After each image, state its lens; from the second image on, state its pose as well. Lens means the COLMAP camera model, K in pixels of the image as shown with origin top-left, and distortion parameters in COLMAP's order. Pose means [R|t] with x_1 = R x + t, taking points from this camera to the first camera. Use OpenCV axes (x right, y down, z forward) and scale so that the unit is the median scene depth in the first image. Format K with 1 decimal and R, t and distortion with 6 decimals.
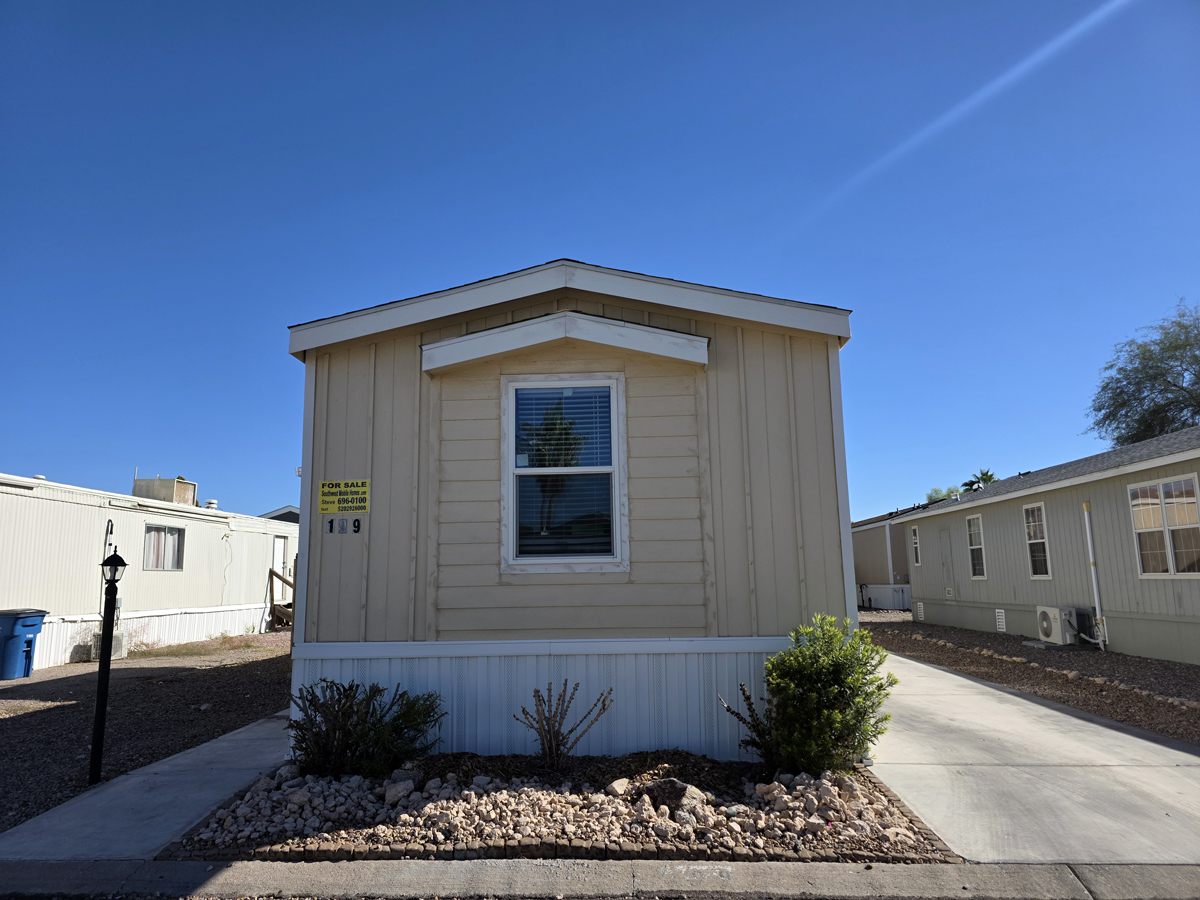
lens RADIAL K [[799.6, 0, 611.0], [0, 799.6, 445.5], [0, 0, 1]] dist [0.072640, -0.063691]
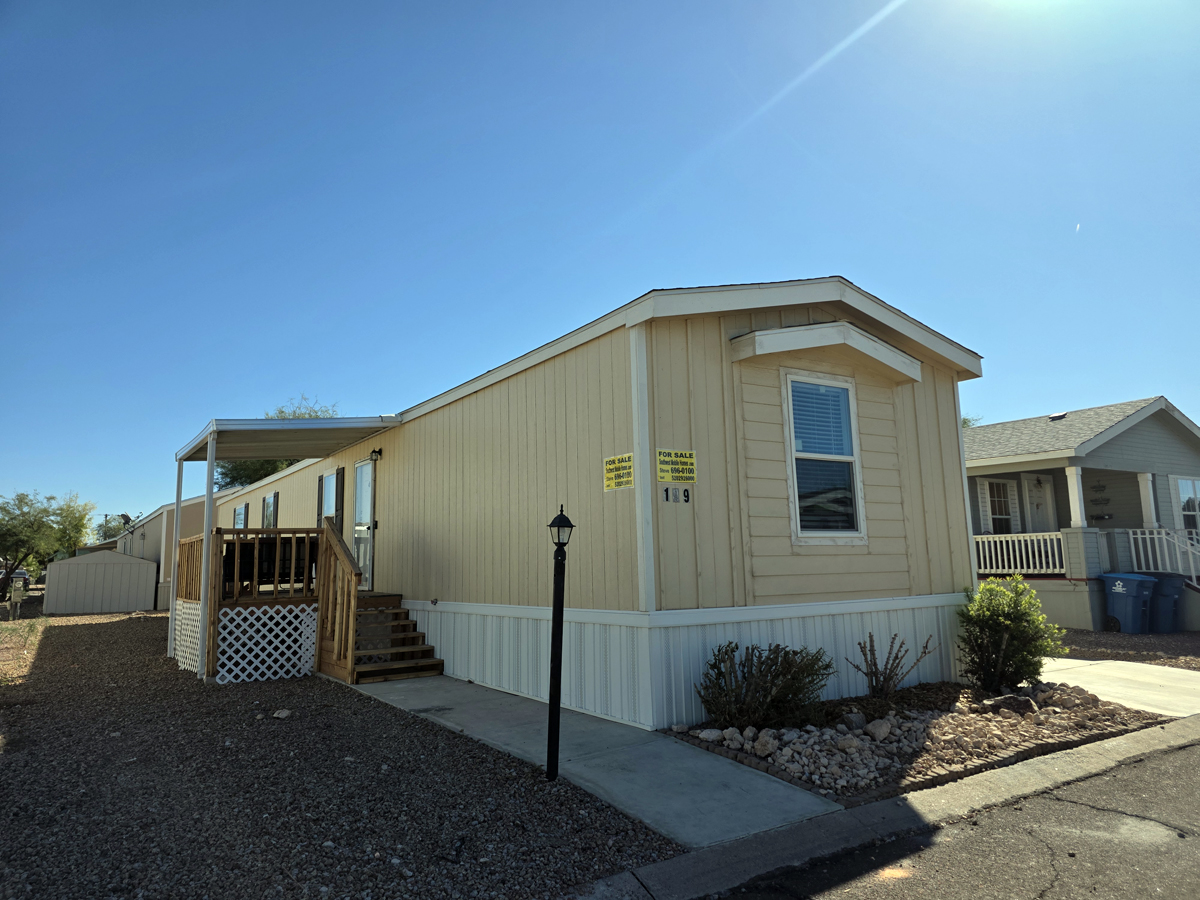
lens RADIAL K [[799.6, 0, 603.7], [0, 799.6, 445.4], [0, 0, 1]] dist [0.072640, -0.063691]
pose [[0.811559, 0.083949, 0.578208, -1.004158], [-0.093210, 0.995552, -0.013715, 0.060645], [-0.576788, -0.042764, 0.815774, 0.237787]]
